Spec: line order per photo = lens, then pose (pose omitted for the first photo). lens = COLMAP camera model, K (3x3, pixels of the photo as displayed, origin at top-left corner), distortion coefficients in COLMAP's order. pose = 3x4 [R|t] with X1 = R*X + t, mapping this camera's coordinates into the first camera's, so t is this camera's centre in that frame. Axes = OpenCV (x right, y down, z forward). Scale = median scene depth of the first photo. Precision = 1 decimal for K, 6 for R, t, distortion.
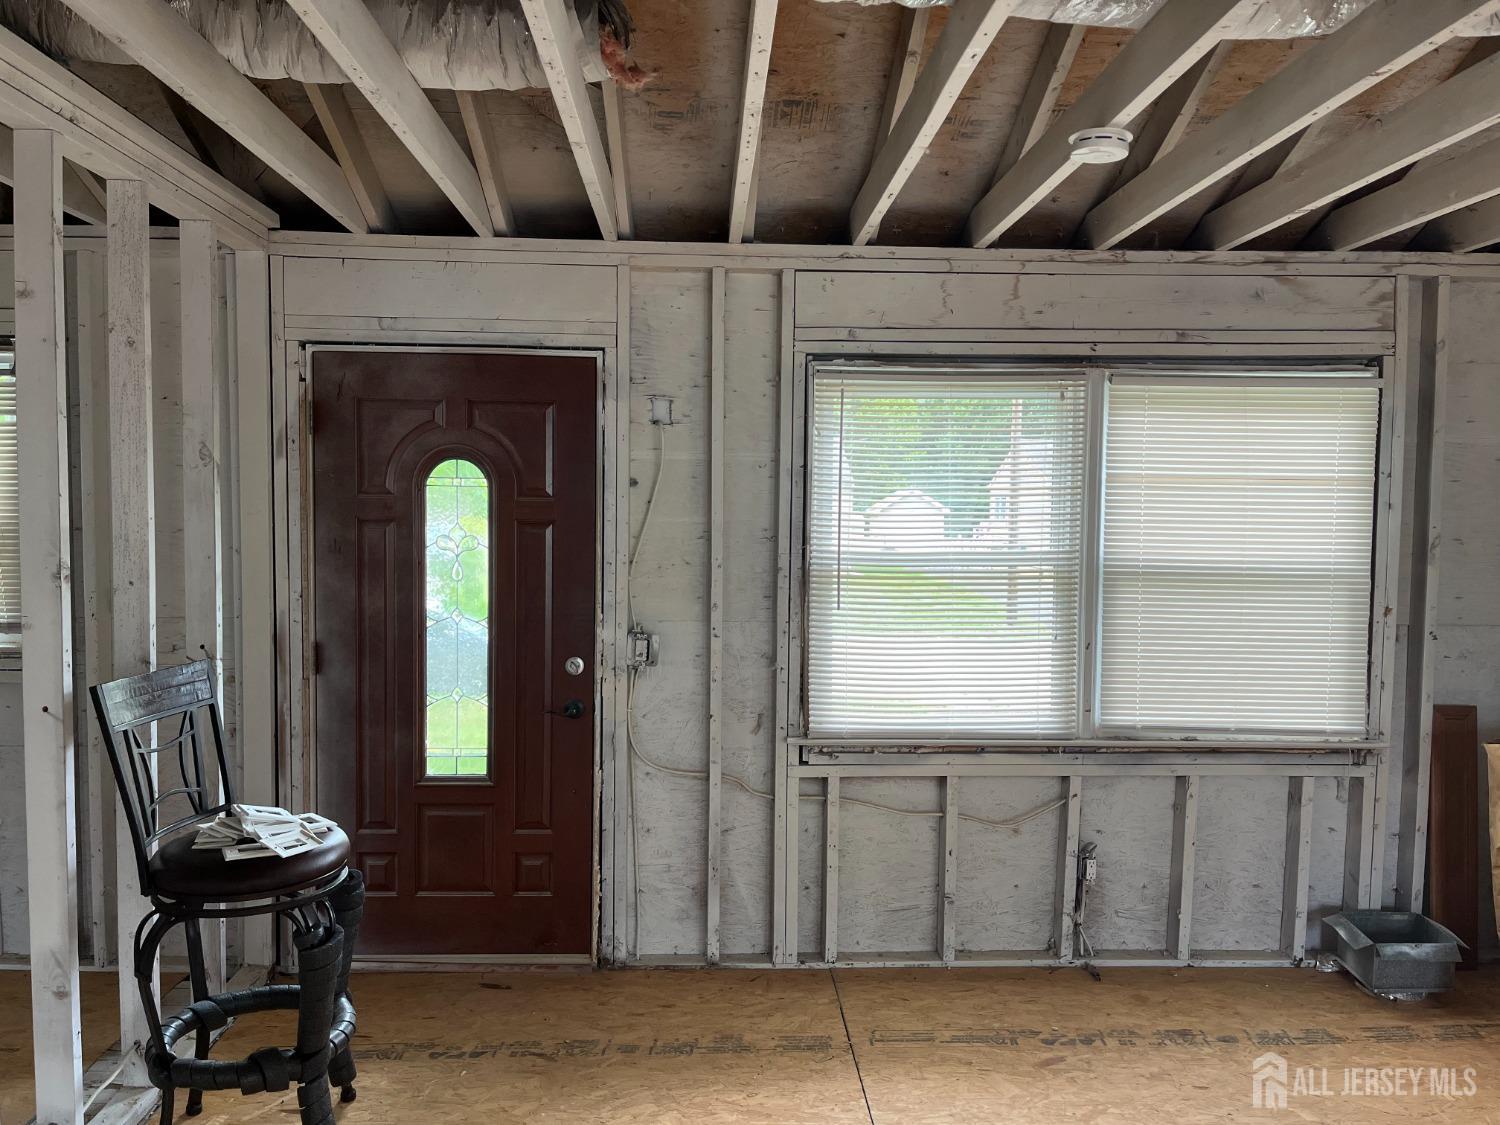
lens RADIAL K [[1131.8, 0, 746.6], [0, 1131.8, 566.7], [0, 0, 1]] dist [0.079194, -0.101808]
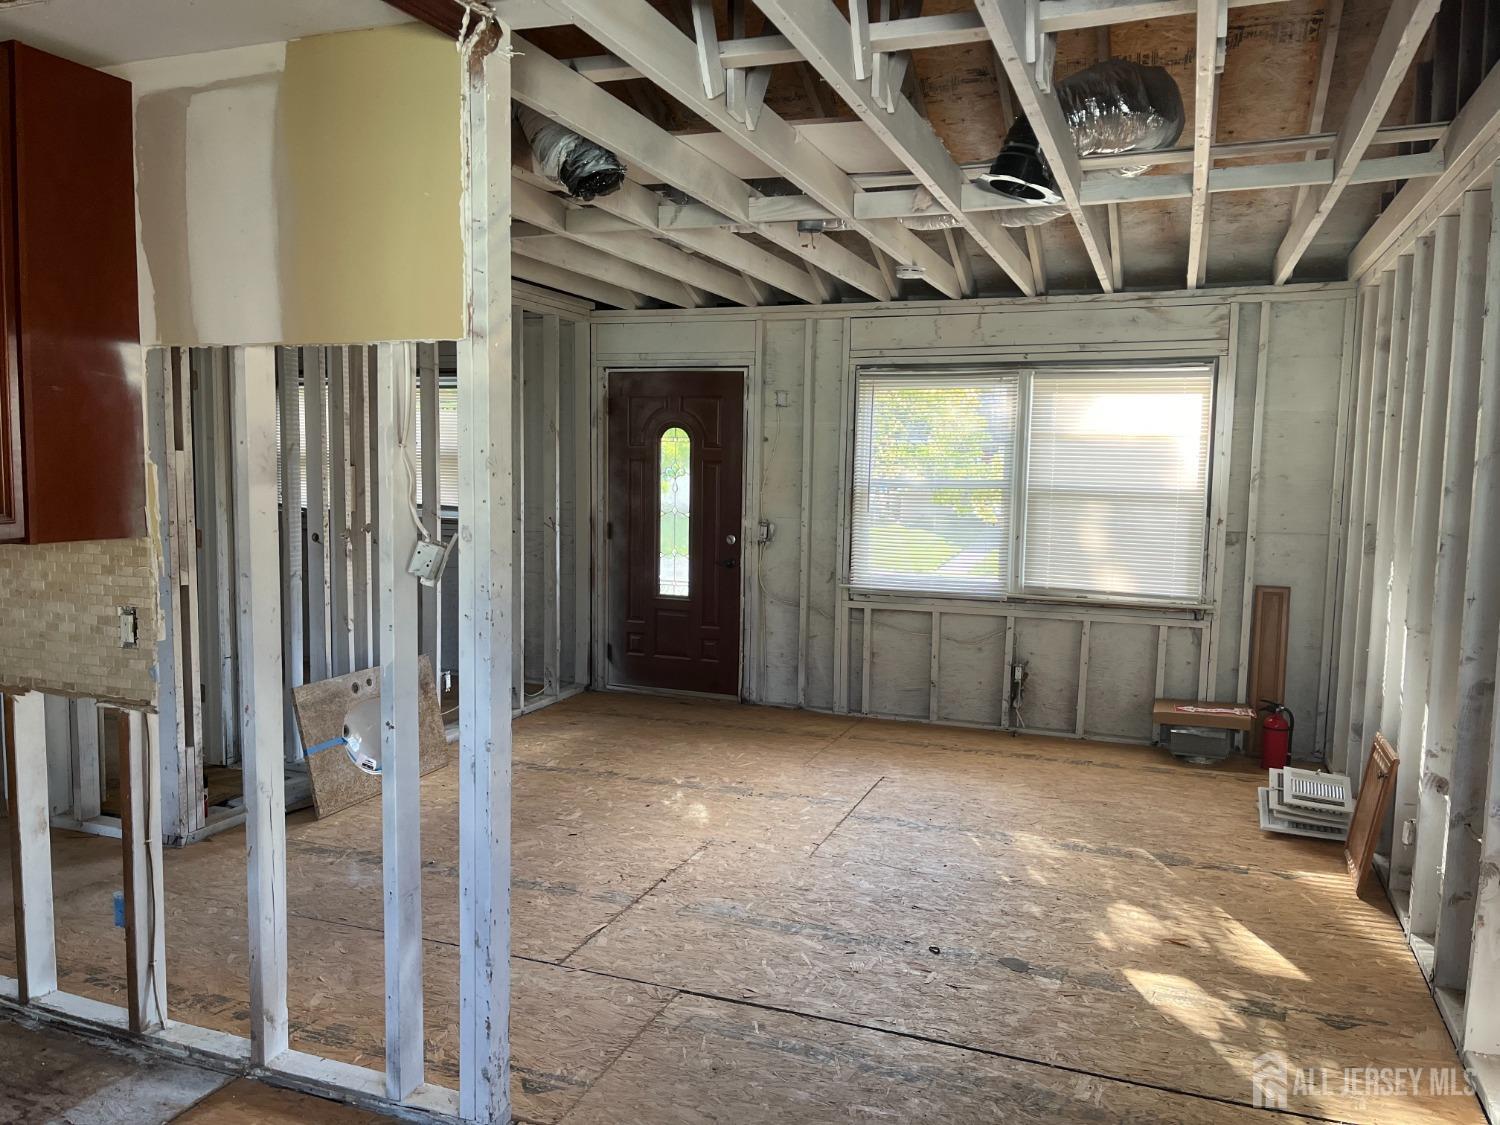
lens RADIAL K [[1131.8, 0, 722.8], [0, 1131.8, 571.9], [0, 0, 1]] dist [0.079194, -0.101808]
pose [[0.917230, 0.045212, -0.395784, 0.566182], [-0.025196, 0.998134, 0.055628, 0.037719], [0.397561, -0.041052, 0.916657, -0.693257]]
